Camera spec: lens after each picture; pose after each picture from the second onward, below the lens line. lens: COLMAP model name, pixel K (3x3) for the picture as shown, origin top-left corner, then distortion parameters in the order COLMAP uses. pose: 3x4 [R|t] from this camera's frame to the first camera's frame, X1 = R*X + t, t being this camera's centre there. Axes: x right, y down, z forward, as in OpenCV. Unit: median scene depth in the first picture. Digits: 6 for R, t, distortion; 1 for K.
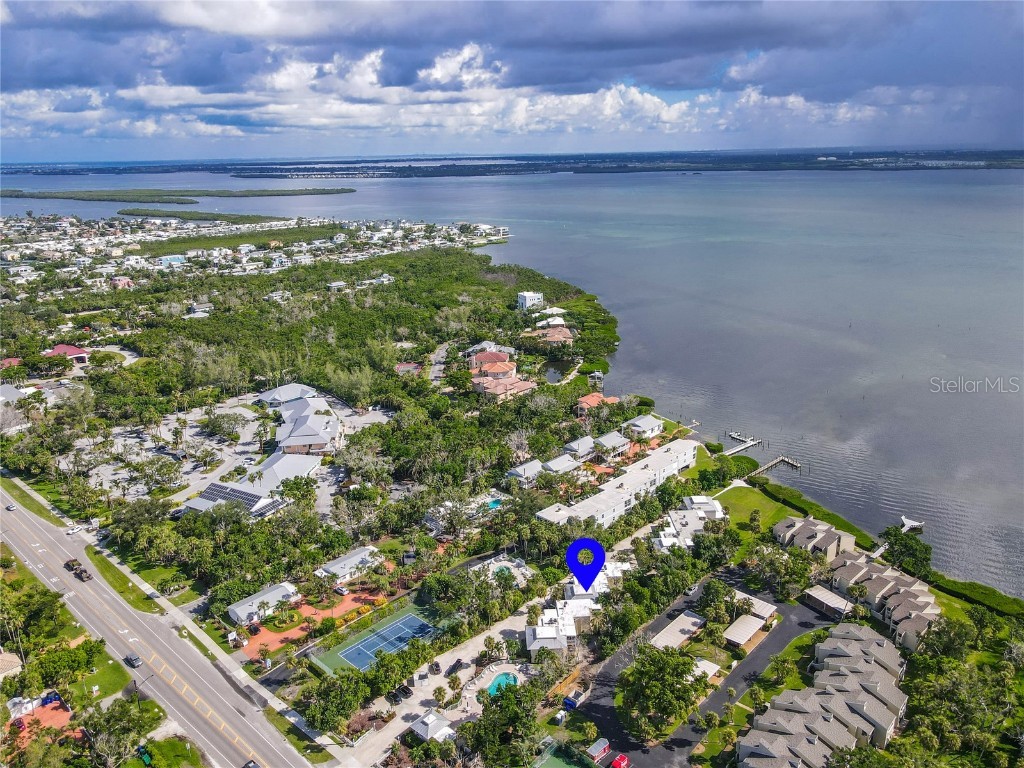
lens RADIAL K [[748.4, 0, 518.6], [0, 748.4, 391.9], [0, 0, 1]] dist [0.014679, 0.011053]
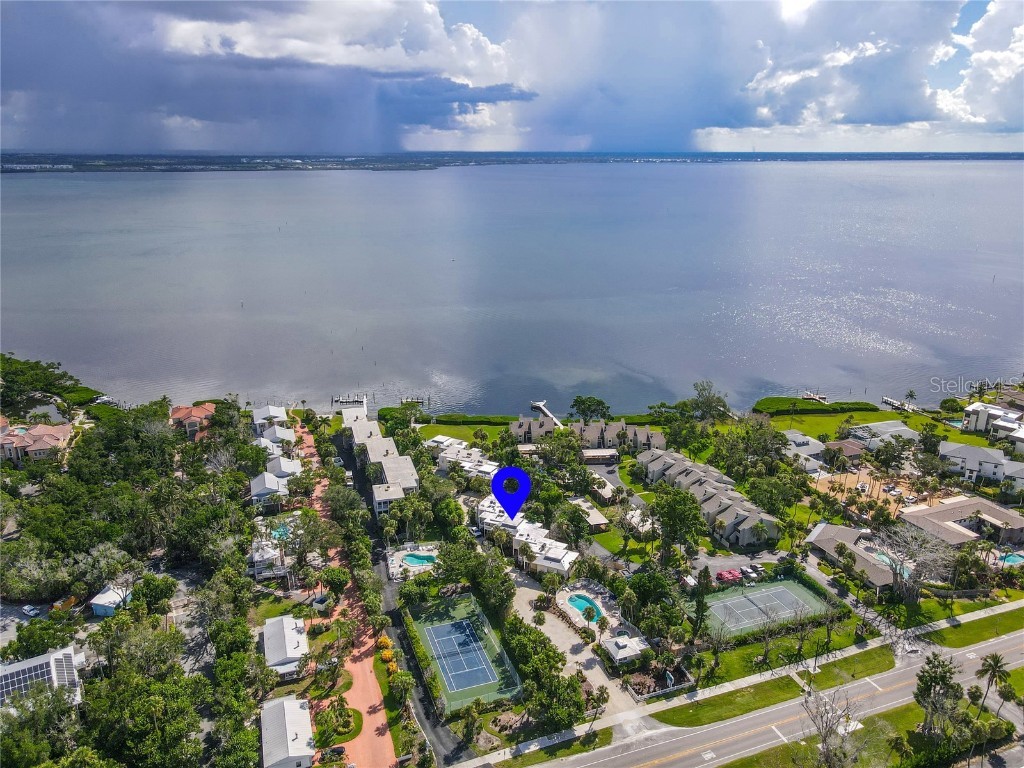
lens RADIAL K [[748.4, 0, 520.1], [0, 748.4, 383.7], [0, 0, 1]] dist [0.014679, 0.011053]
pose [[0.454794, -0.249419, 0.854958, -0.175788], [0.264155, 0.954562, 0.137960, -0.015216], [-0.850521, 0.163097, 0.500014, 0.097338]]
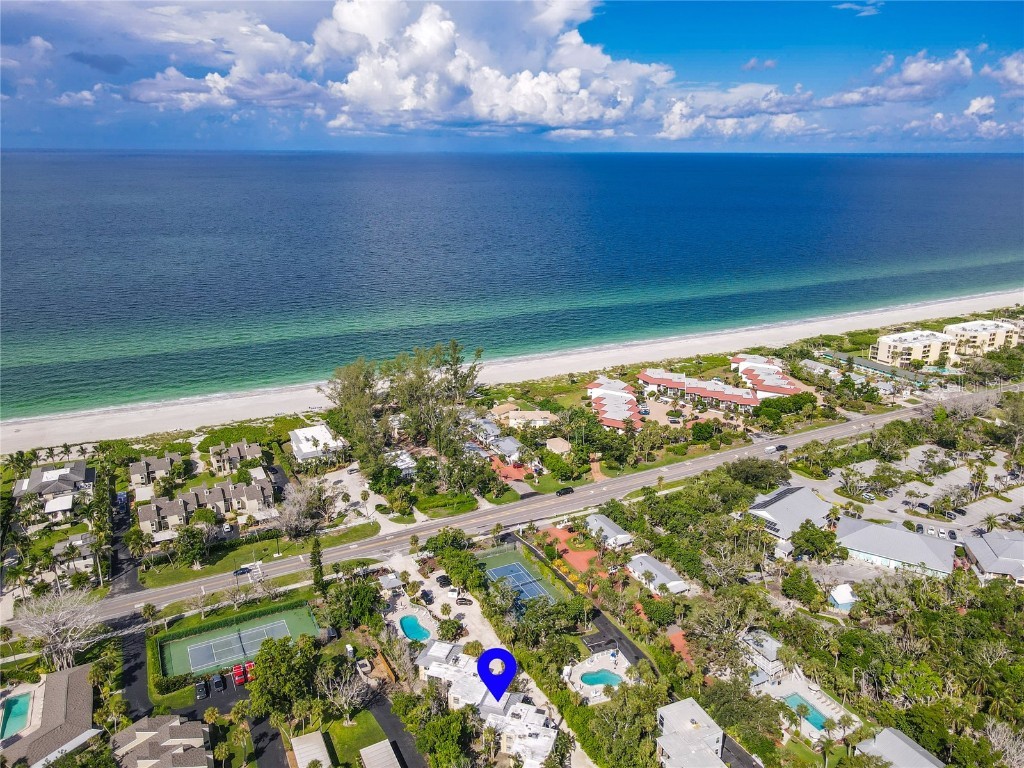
lens RADIAL K [[748.4, 0, 515.4], [0, 748.4, 386.1], [0, 0, 1]] dist [0.014679, 0.011053]
pose [[-0.345705, 0.301888, -0.888455, 0.155761], [-0.290925, 0.865693, 0.407355, -0.080074], [0.892105, 0.399299, -0.211448, 0.239891]]
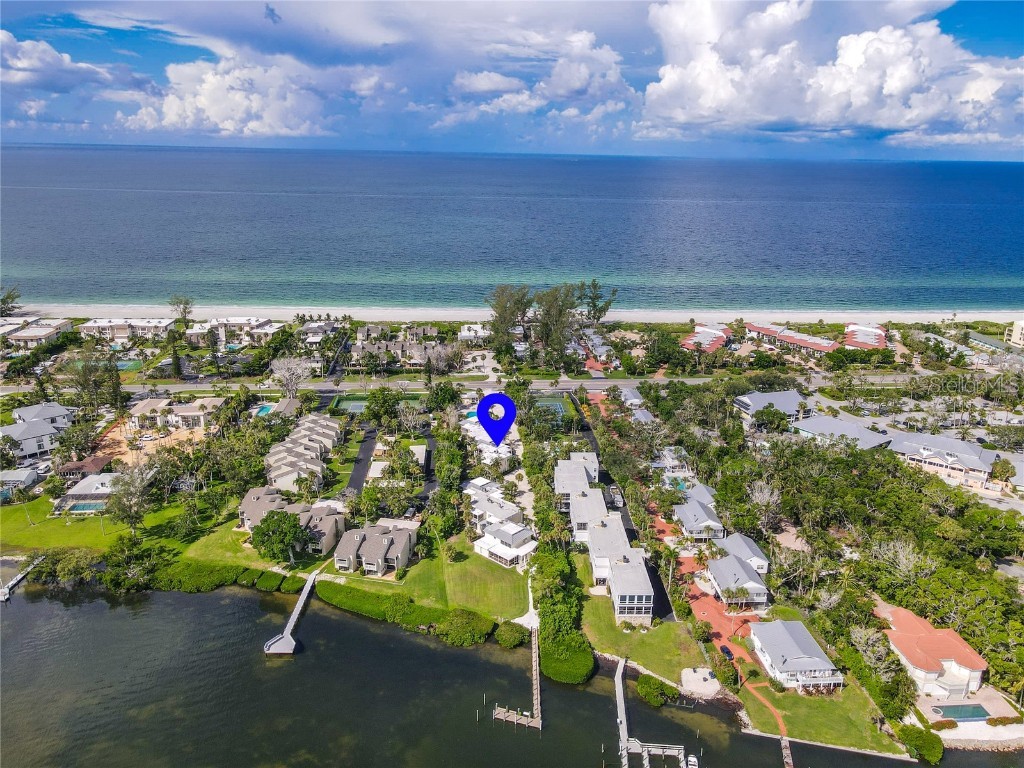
lens RADIAL K [[748.4, 0, 515.2], [0, 748.4, 390.4], [0, 0, 1]] dist [0.014679, 0.011053]
pose [[-0.681002, 0.231082, -0.694865, 0.222688], [-0.233330, 0.830971, 0.505020, -0.115384], [0.694113, 0.506052, -0.511974, 0.383536]]
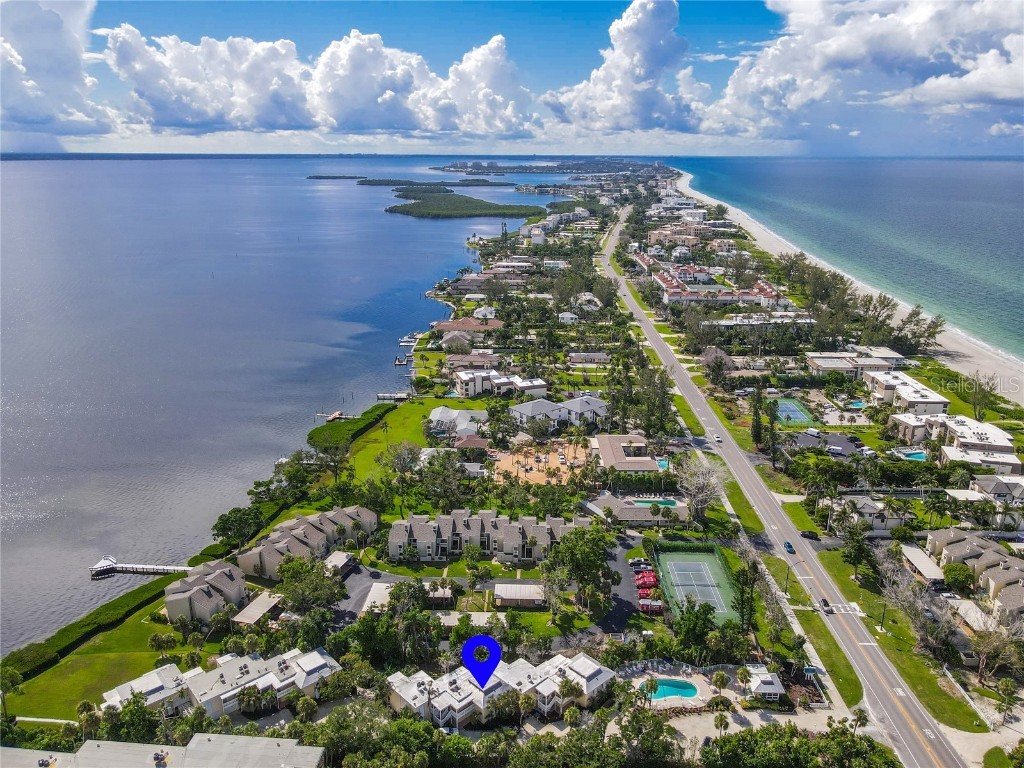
lens RADIAL K [[748.4, 0, 515.9], [0, 748.4, 384.1], [0, 0, 1]] dist [0.014679, 0.011053]
pose [[-0.653361, -0.209055, 0.727609, -0.096618], [0.244328, 0.851455, 0.464034, -0.076162], [-0.716535, 0.480957, -0.505230, 0.277233]]
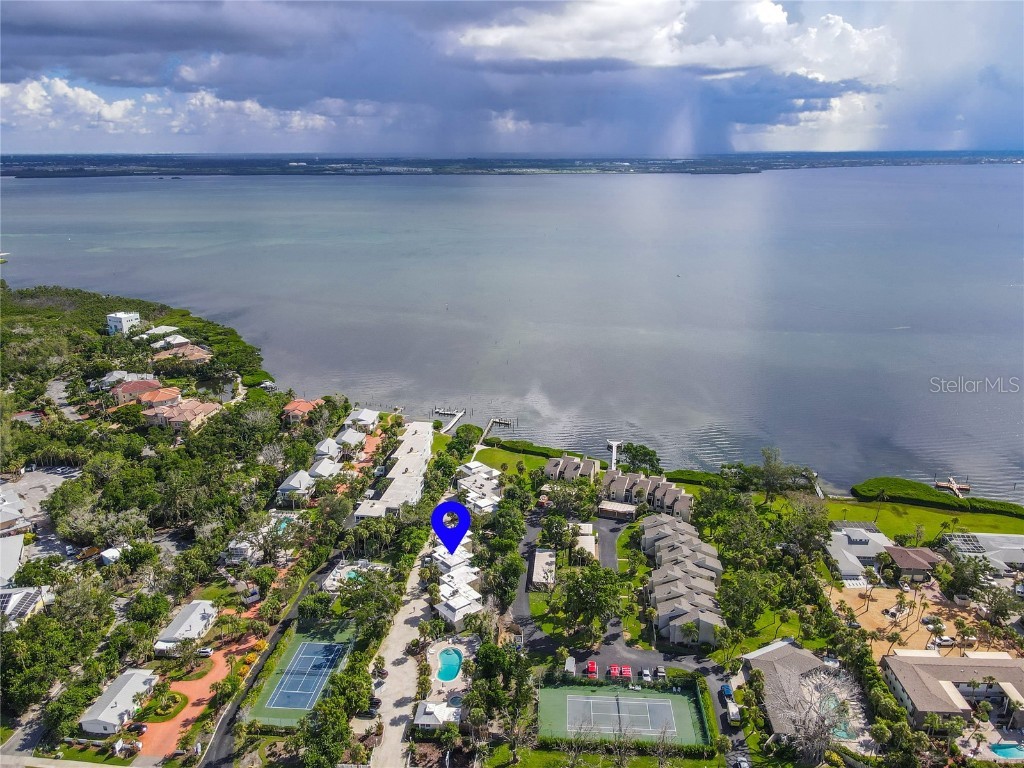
lens RADIAL K [[748.4, 0, 517.3], [0, 748.4, 396.9], [0, 0, 1]] dist [0.014679, 0.011053]
pose [[0.786872, -0.180801, 0.590037, -0.098851], [0.180950, 0.981691, 0.059498, -0.003109], [-0.589992, 0.059950, 0.805181, 0.015348]]
